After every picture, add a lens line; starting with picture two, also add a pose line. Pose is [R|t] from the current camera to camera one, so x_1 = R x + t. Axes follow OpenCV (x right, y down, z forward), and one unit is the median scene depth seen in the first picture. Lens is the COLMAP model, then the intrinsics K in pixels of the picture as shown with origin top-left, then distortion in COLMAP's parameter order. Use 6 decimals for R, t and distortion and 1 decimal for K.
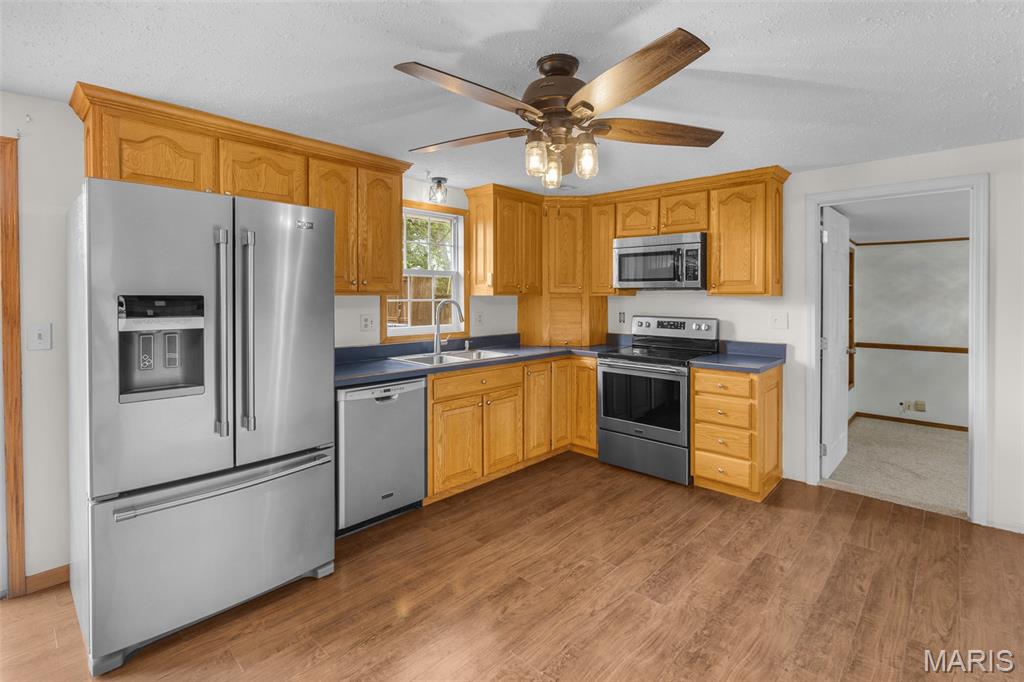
lens RADIAL K [[473.1, 0, 509.8], [0, 473.1, 298.0], [0, 0, 1]] dist [-0.021244, 0.009701]
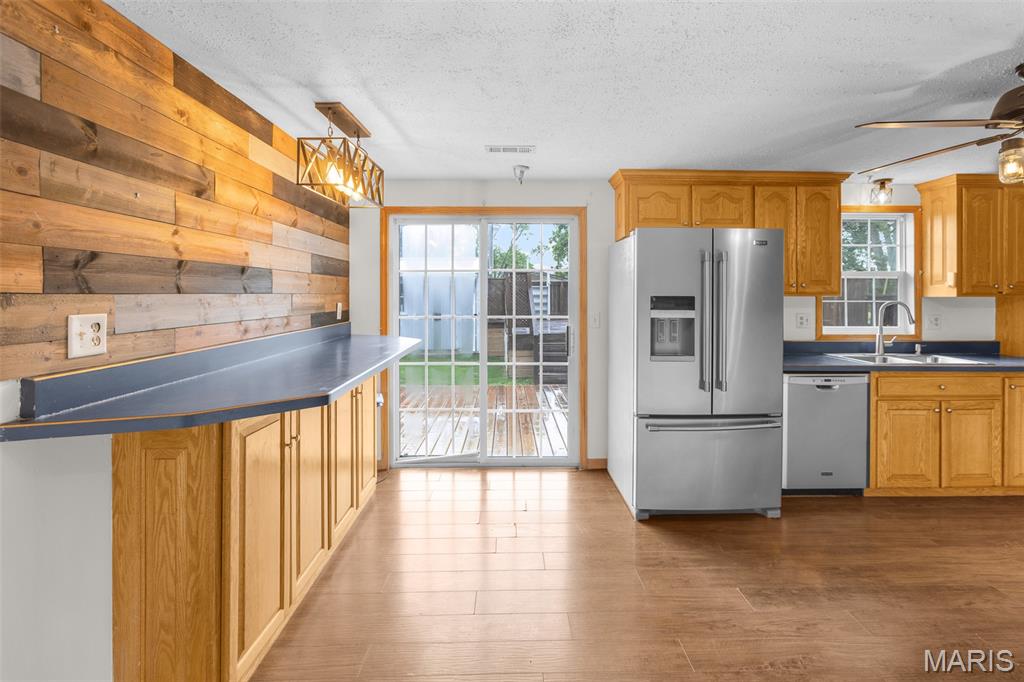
lens RADIAL K [[473.1, 0, 509.8], [0, 473.1, 298.0], [0, 0, 1]] dist [-0.021244, 0.009701]
pose [[0.698482, 0.002827, -0.715622, 0.011117], [-0.004825, 0.999988, -0.000759, 0.002478], [0.715611, 0.003984, 0.698488, -0.301943]]
